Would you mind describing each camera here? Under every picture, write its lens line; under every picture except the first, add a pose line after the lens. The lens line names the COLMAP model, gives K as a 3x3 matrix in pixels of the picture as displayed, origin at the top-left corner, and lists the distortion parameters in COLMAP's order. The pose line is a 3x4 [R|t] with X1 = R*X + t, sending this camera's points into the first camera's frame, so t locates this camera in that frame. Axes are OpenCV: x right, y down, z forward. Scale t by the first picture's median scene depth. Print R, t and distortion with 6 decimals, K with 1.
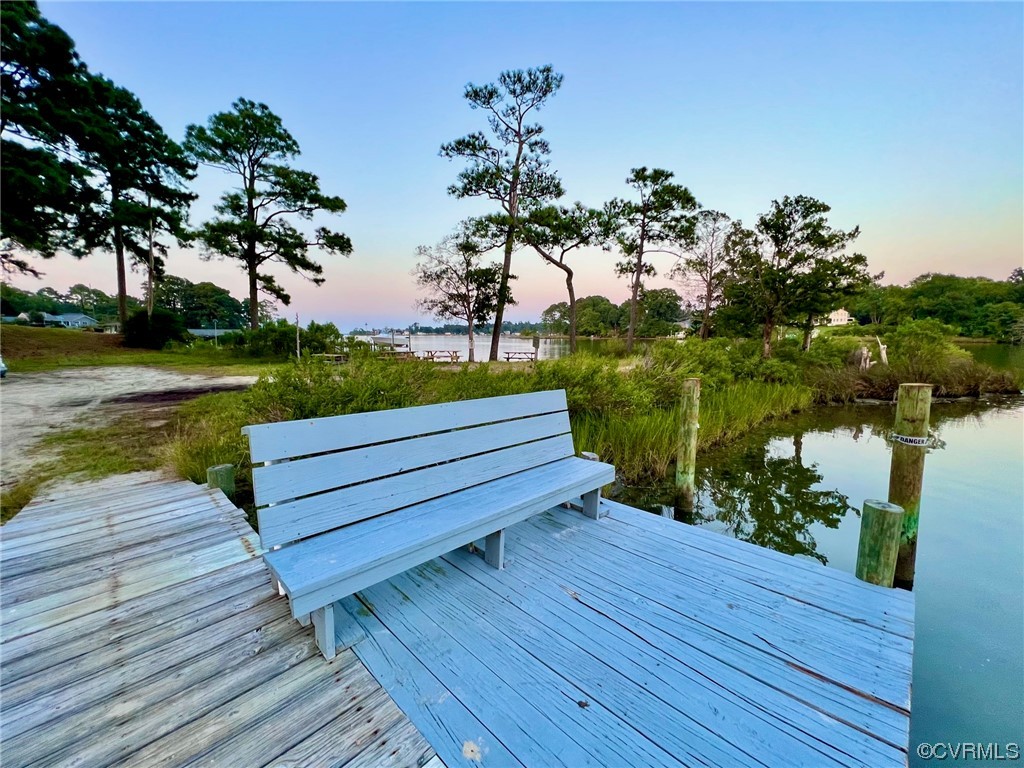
lens RADIAL K [[412.4, 0, 515.6], [0, 412.4, 387.9], [0, 0, 1]] dist [-0.003171, 0.000678]
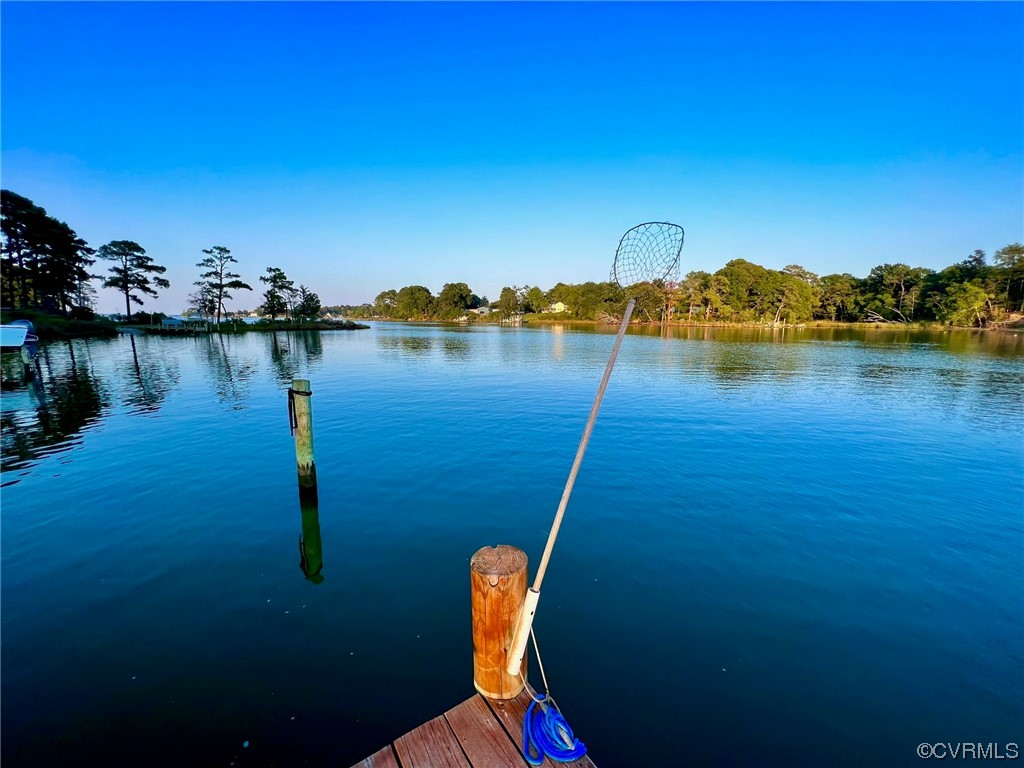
lens RADIAL K [[412.4, 0, 515.3], [0, 412.4, 388.7], [0, 0, 1]] dist [-0.003171, 0.000678]
pose [[0.958064, -0.039536, 0.283815, 1.048699], [0.027601, 0.998563, 0.045930, 0.301980], [-0.285223, -0.036171, 0.957778, -2.408423]]
